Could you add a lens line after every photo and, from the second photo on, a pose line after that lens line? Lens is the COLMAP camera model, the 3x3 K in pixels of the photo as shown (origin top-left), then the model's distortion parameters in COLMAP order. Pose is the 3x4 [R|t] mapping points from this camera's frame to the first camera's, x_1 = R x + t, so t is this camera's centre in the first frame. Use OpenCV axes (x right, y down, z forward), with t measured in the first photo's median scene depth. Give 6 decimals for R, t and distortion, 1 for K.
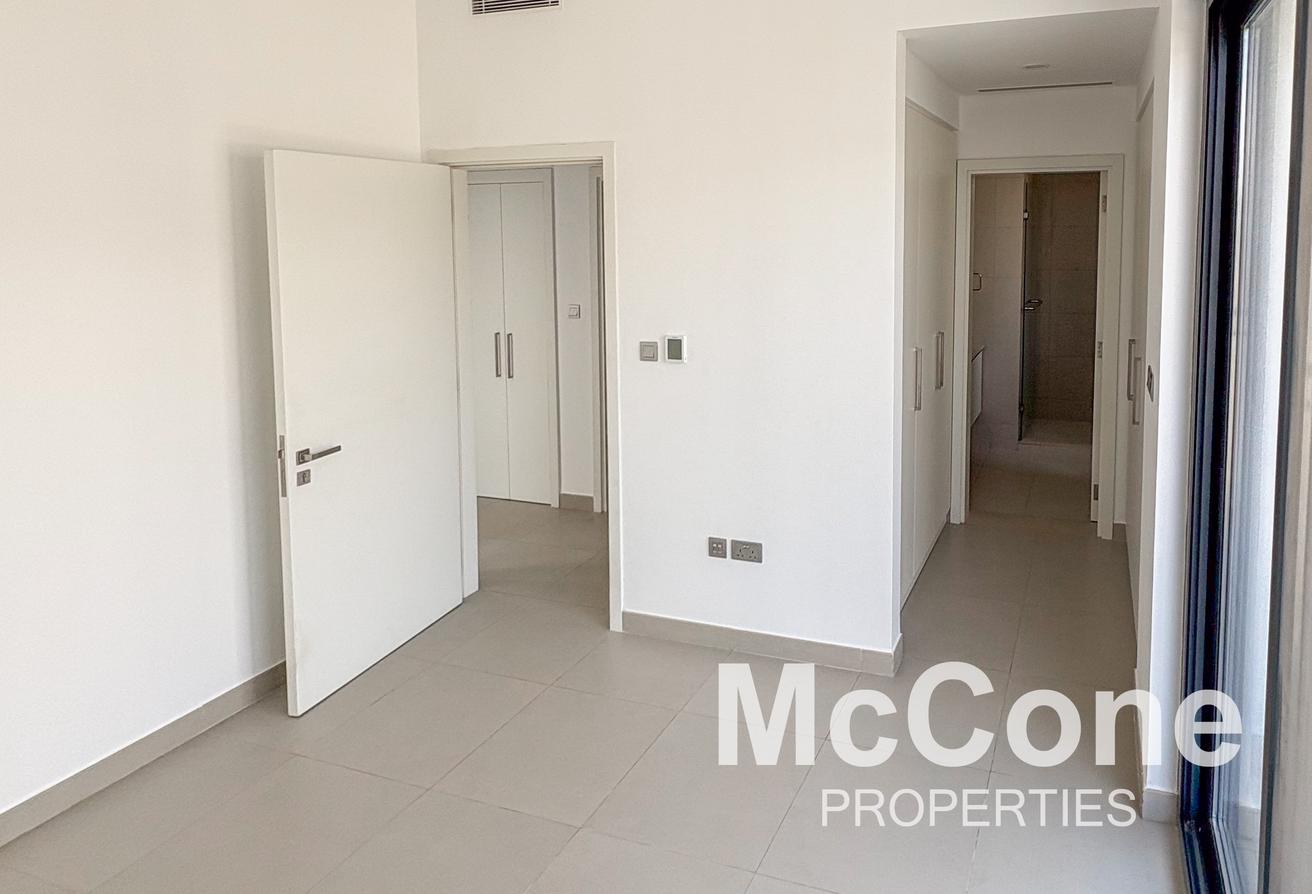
lens RADIAL K [[1623.7, 0, 656.0], [0, 1623.7, 447.0], [0, 0, 1]] dist [0.008871, 0.007696]
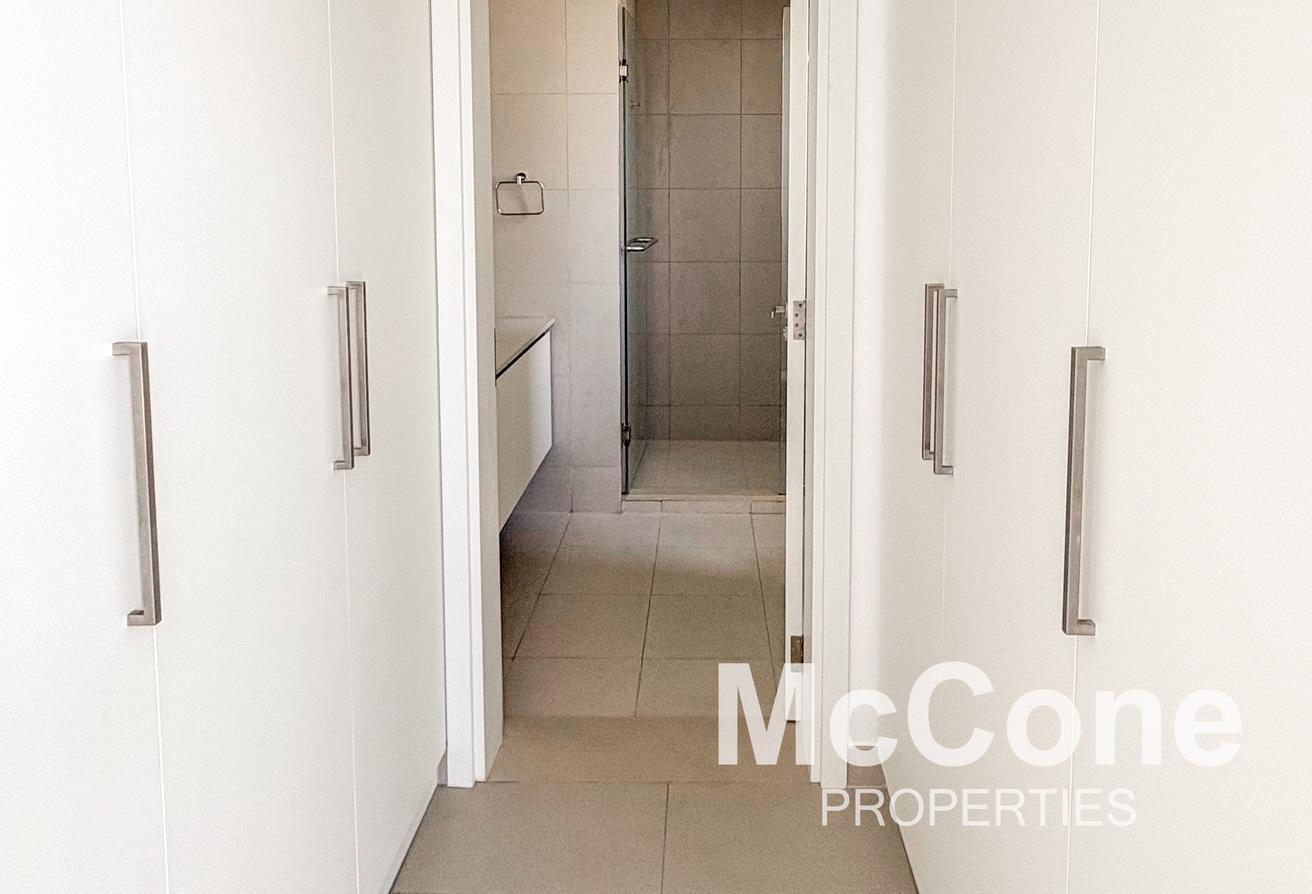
lens RADIAL K [[1623.7, 0, 656.0], [0, 1623.7, 447.0], [0, 0, 1]] dist [0.008871, 0.007696]
pose [[0.971918, -0.030065, 0.233389, 0.110538], [0.026750, 0.999491, 0.017358, -0.029848], [-0.233792, -0.010627, 0.972228, 0.481397]]
